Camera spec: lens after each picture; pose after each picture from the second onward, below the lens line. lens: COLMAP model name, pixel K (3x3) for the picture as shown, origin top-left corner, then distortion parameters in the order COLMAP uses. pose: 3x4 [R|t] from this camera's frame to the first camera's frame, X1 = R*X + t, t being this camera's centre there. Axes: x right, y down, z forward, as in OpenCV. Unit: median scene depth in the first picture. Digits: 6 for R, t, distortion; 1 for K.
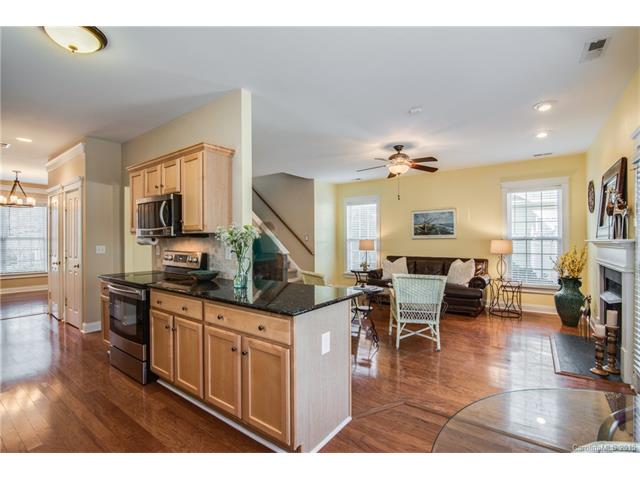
lens RADIAL K [[297.4, 0, 320.2], [0, 297.4, 241.1], [0, 0, 1]] dist [-0.022839, 0.000382]
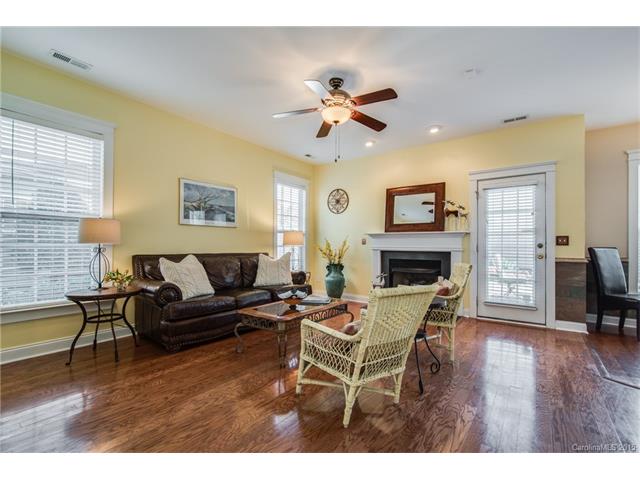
lens RADIAL K [[297.4, 0, 319.3], [0, 297.4, 243.7], [0, 0, 1]] dist [-0.022839, 0.000382]
pose [[-0.005800, 0.008814, 0.999944, -0.293005], [-0.005948, 0.999943, -0.008848, 0.036937], [-0.999965, -0.005999, -0.005747, 0.769630]]
